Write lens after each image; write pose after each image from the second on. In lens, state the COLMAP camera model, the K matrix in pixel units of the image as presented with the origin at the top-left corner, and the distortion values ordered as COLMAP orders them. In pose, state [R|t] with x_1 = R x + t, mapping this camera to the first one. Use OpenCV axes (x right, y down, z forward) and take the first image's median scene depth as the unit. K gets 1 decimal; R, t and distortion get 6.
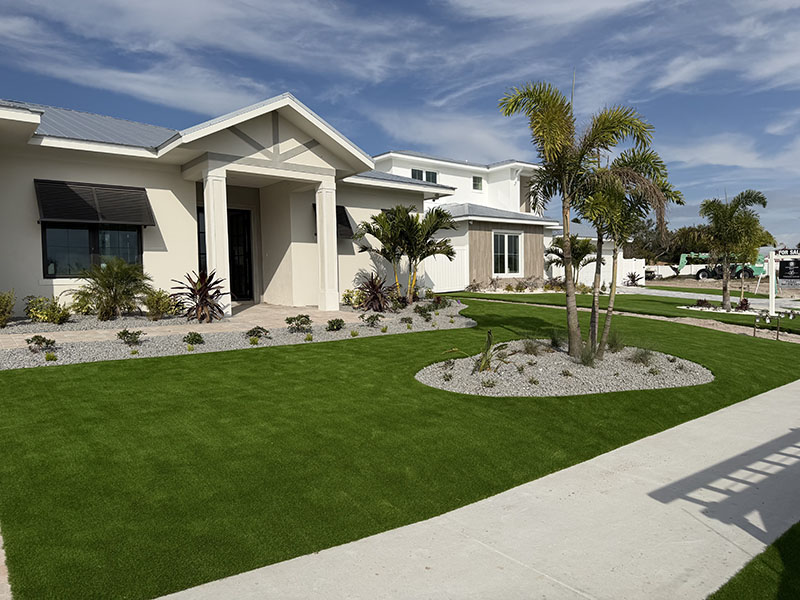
lens RADIAL K [[553.7, 0, 399.3], [0, 553.7, 309.7], [0, 0, 1]] dist [0.093650, -0.136663]
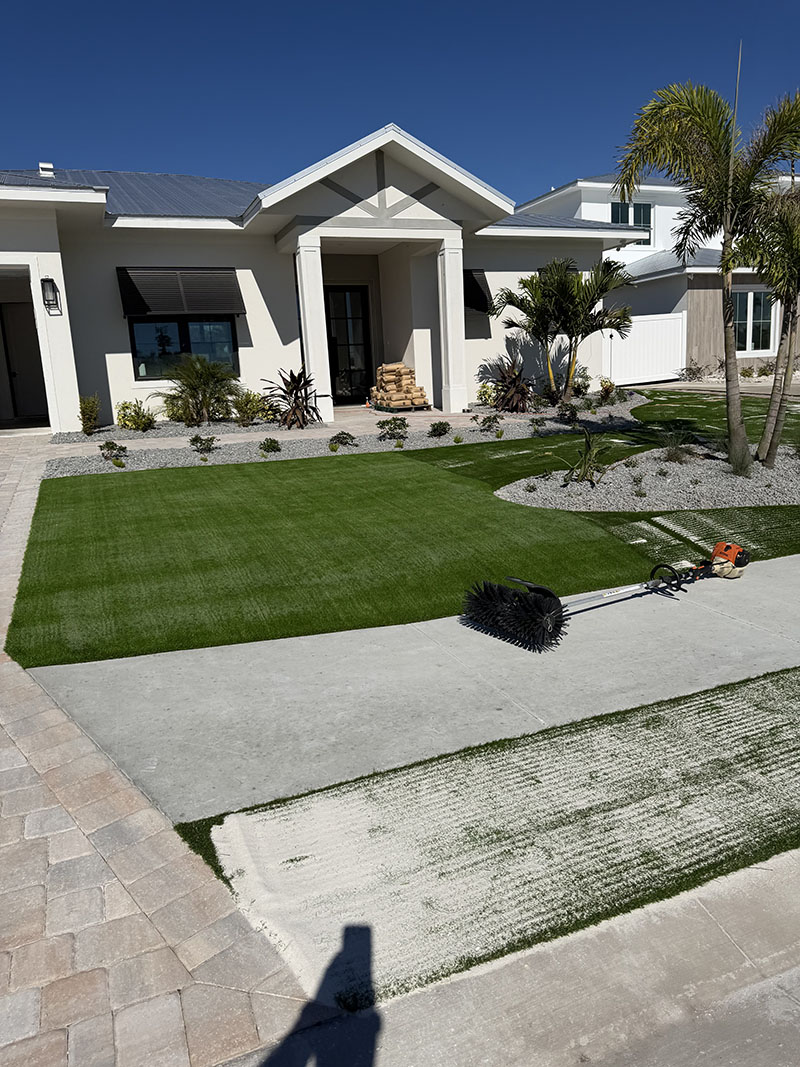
lens RADIAL K [[744.6, 0, 401.1], [0, 744.6, 523.2], [0, 0, 1]] dist [0.134288, -0.235778]
pose [[0.957719, 0.021511, -0.286899, 0.123517], [0.020056, 0.989783, 0.141163, 0.007043], [0.287004, -0.140948, 0.947503, -0.056342]]
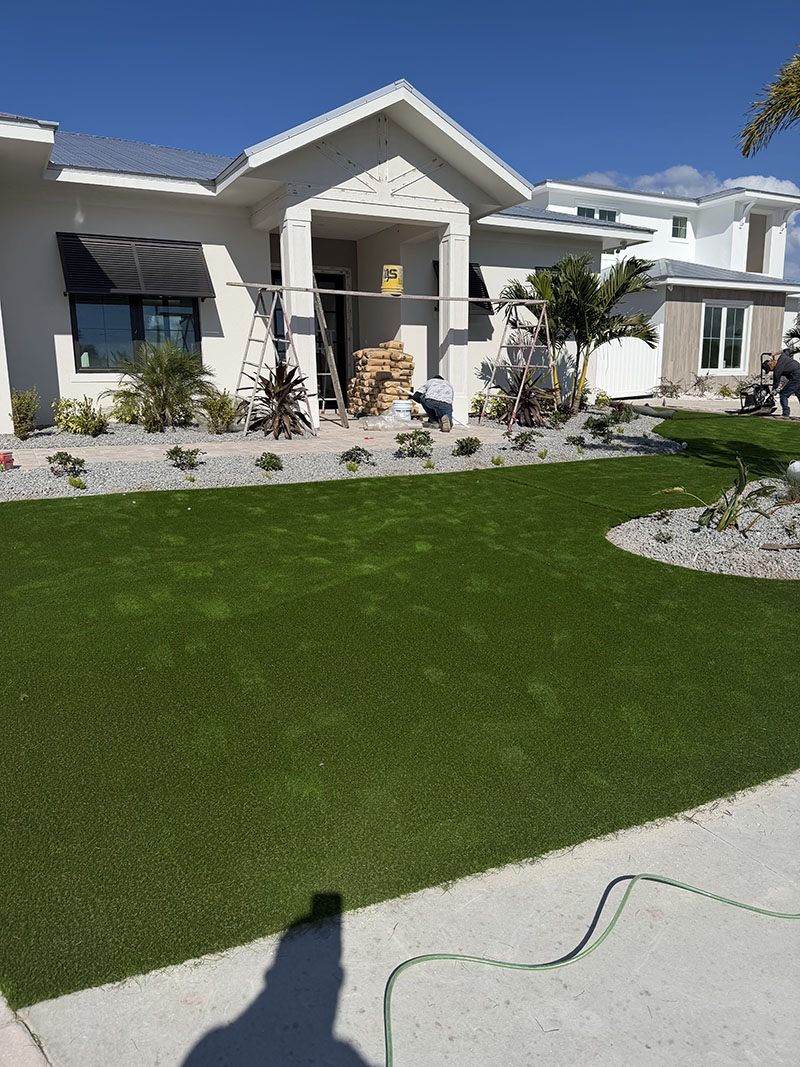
lens RADIAL K [[745.4, 0, 394.8], [0, 745.4, 533.7], [0, 0, 1]] dist [0.096080, -0.139285]
pose [[0.982031, 0.043028, -0.183747, -0.026094], [-0.015364, 0.988657, 0.149400, -0.001320], [0.188091, -0.143892, 0.971554, 0.077471]]
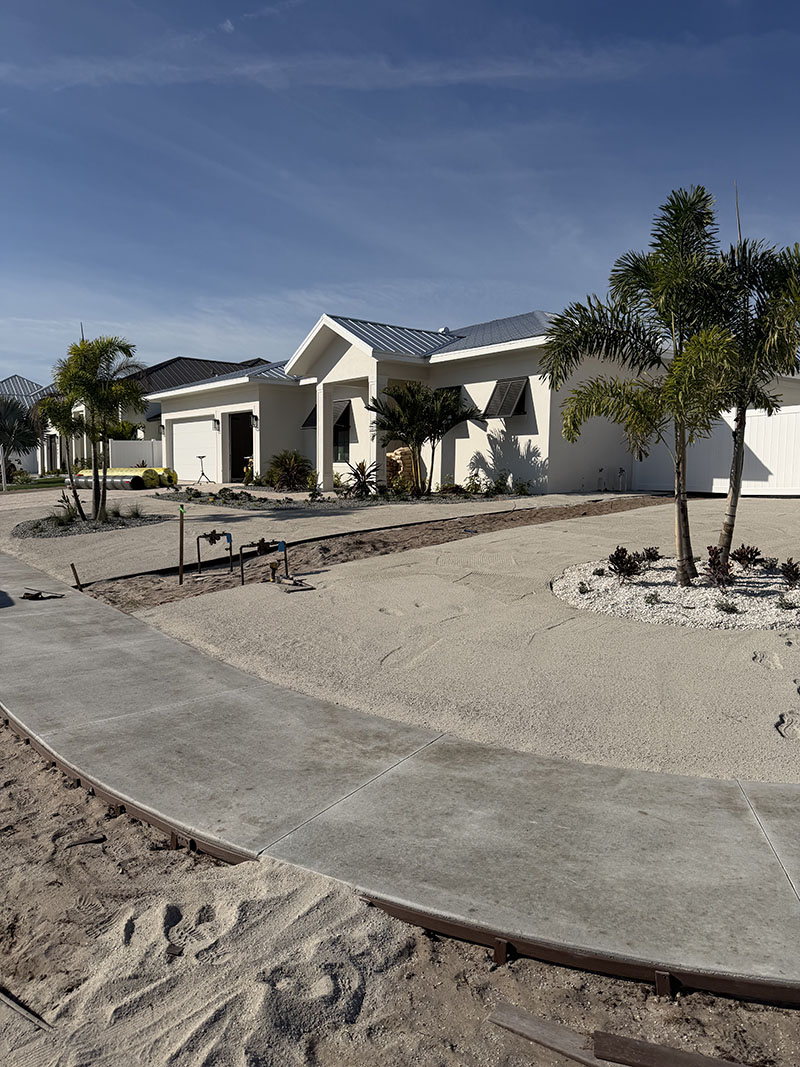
lens RADIAL K [[745.4, 0, 394.8], [0, 745.4, 533.7], [0, 0, 1]] dist [0.096080, -0.139285]
pose [[-0.016518, 0.110152, -0.993777, 1.570994], [-0.054032, 0.992362, 0.110893, -0.103989], [0.998403, 0.055527, -0.010440, 1.263227]]
